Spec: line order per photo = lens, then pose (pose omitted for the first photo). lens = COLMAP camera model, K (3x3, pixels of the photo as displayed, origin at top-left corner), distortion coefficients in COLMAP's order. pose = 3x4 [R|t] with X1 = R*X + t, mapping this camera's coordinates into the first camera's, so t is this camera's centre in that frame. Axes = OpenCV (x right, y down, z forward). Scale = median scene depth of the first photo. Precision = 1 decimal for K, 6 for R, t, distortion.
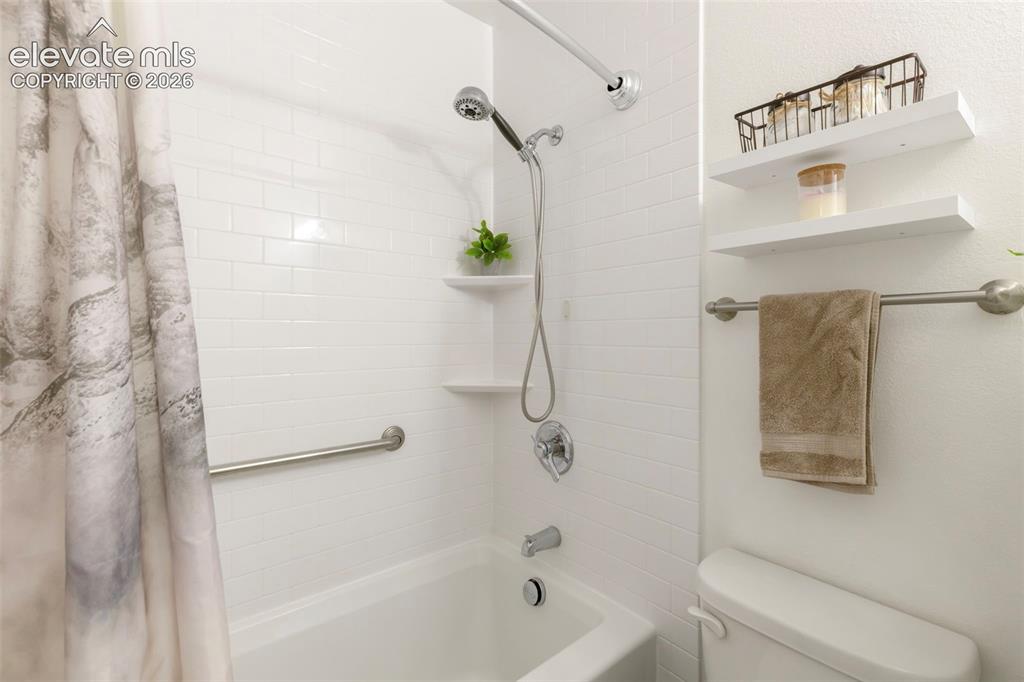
lens RADIAL K [[459.6, 0, 512.2], [0, 459.6, 333.8], [0, 0, 1]] dist [-0.000464, 0.000121]
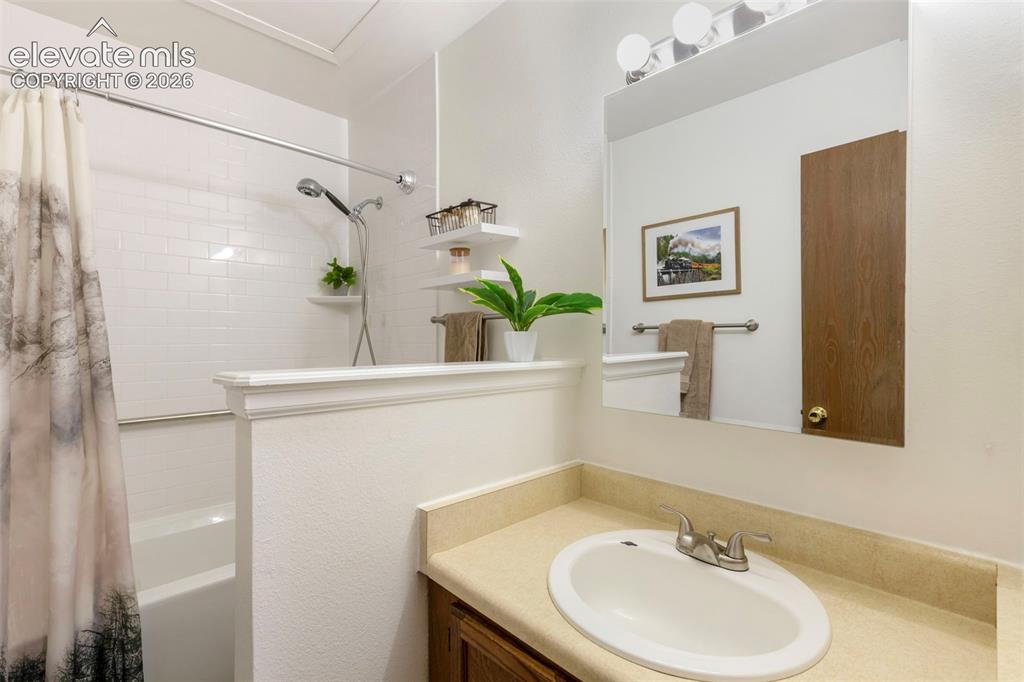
lens RADIAL K [[457.2, 0, 512.1], [0, 457.2, 336.9], [0, 0, 1]] dist [0.003344, -0.000004]
pose [[0.997508, -0.001689, 0.070535, 1.241809], [0.001891, 0.999994, -0.002787, 0.026738], [-0.070529, 0.002913, 0.997505, -1.521289]]
